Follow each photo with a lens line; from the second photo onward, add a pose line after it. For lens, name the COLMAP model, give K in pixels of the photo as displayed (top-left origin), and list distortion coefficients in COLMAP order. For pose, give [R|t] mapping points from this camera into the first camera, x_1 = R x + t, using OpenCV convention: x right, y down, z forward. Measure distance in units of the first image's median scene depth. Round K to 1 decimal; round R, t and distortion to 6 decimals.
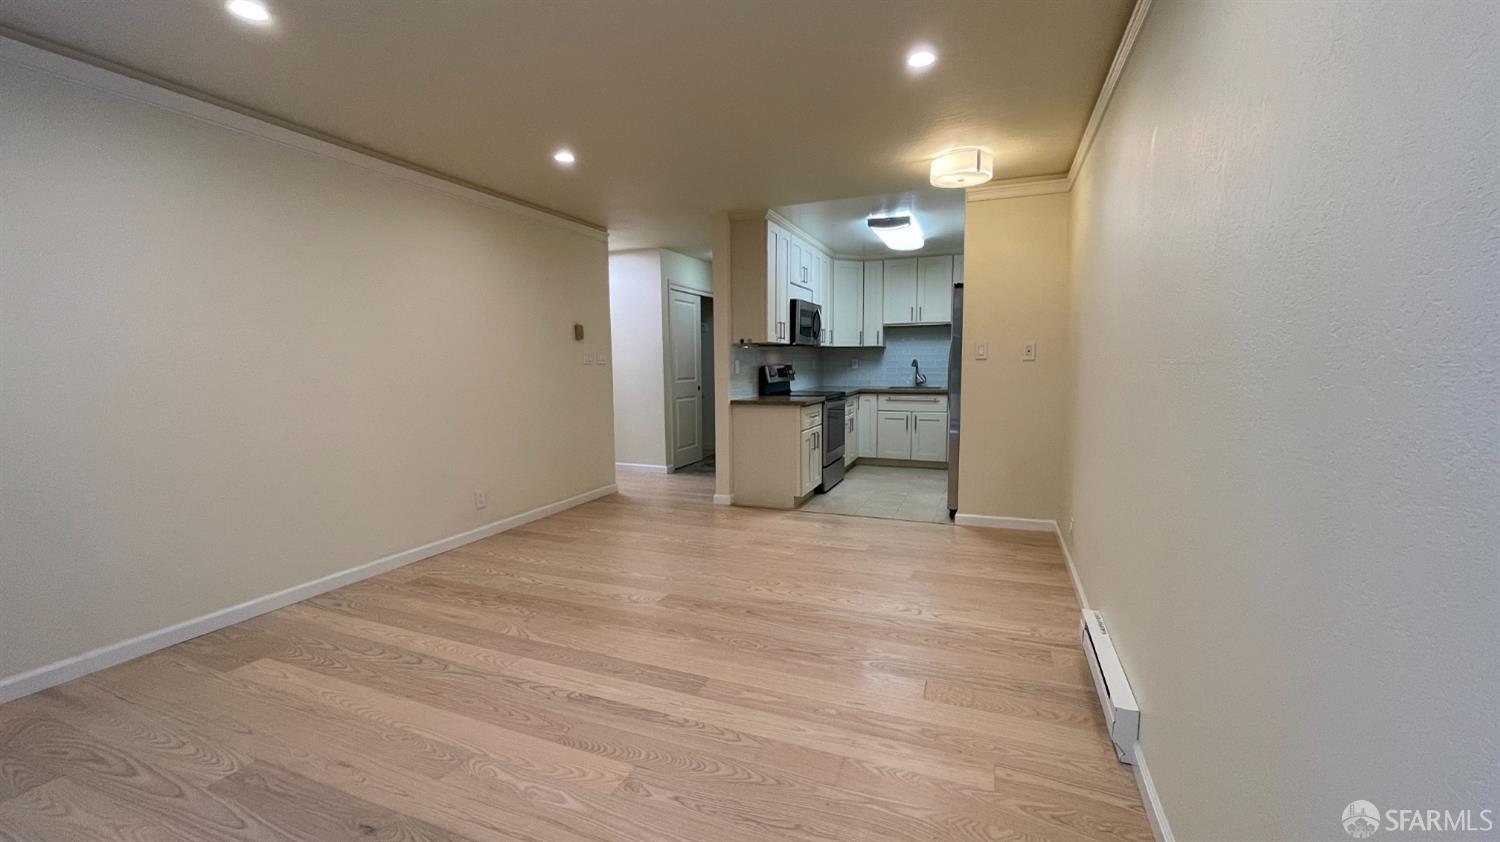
lens RADIAL K [[605.7, 0, 740.3], [0, 605.7, 420.8], [0, 0, 1]] dist [-0.002548, 0.000956]
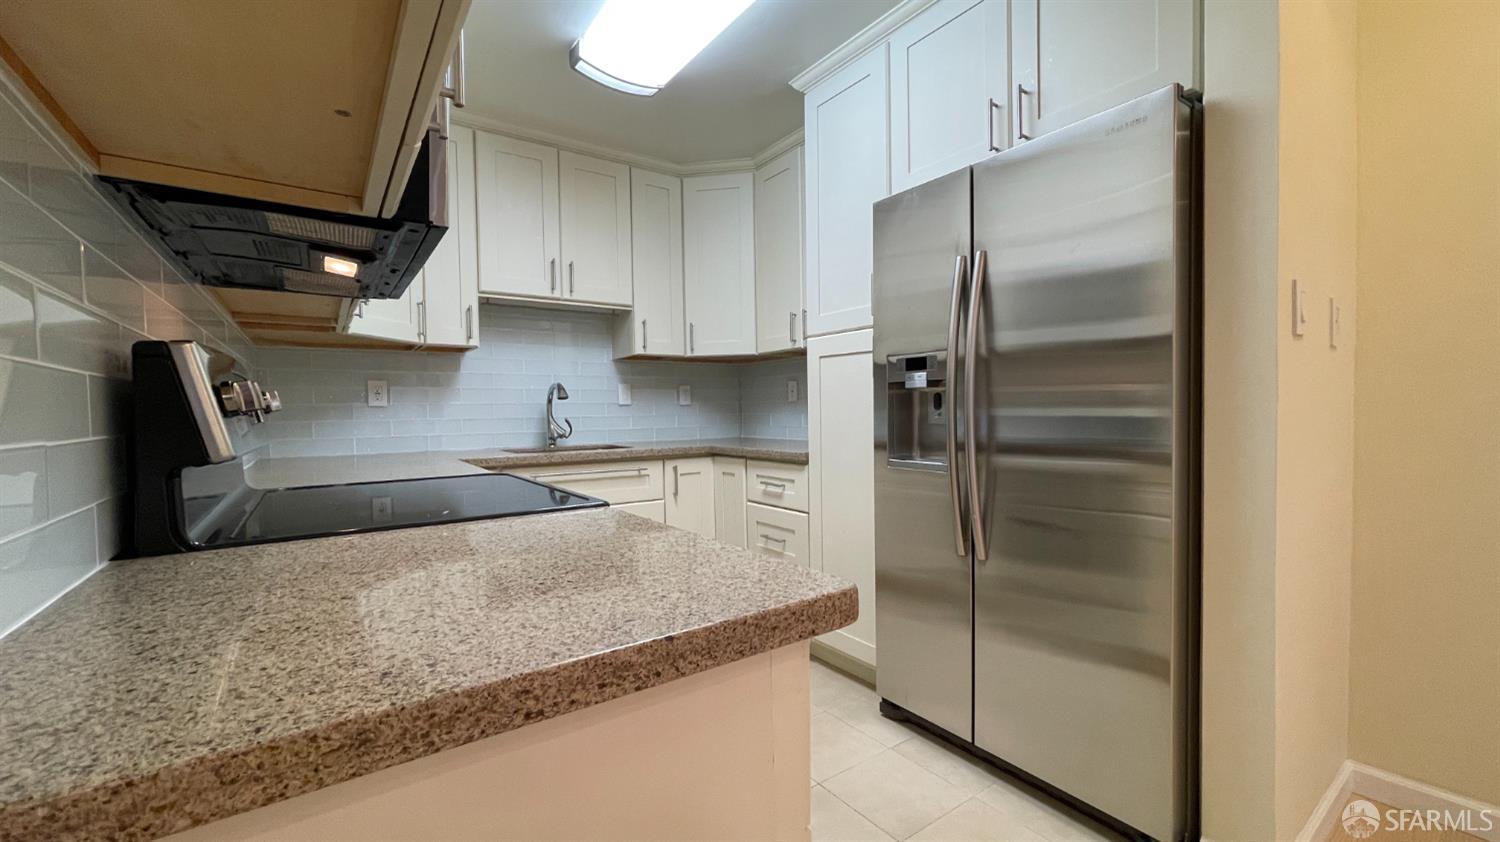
lens RADIAL K [[605.7, 0, 748.7], [0, 605.7, 421.3], [0, 0, 1]] dist [-0.002548, 0.000956]
pose [[0.519840, -0.012888, 0.854166, -0.008007], [0.092473, 0.994860, -0.041267, -0.044633], [-0.849244, 0.100439, 0.518360, 0.674162]]
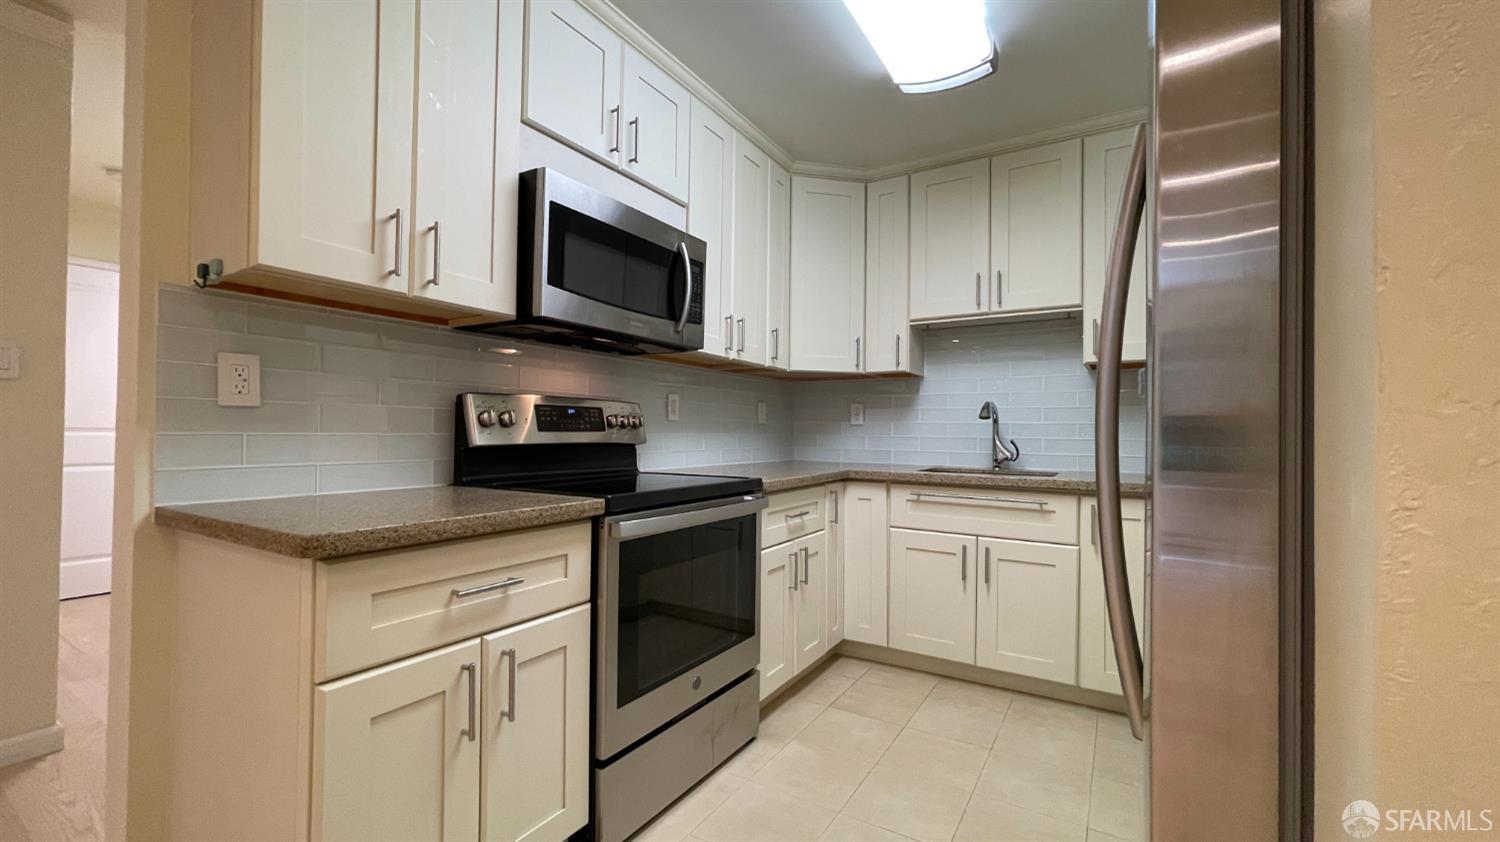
lens RADIAL K [[605.7, 0, 748.7], [0, 605.7, 418.5], [0, 0, 1]] dist [-0.002548, 0.000956]
pose [[0.986947, 0.017573, -0.160086, 0.197493], [-0.036616, 0.992481, -0.116793, -0.037341], [0.156829, 0.121131, 0.980169, 0.586048]]
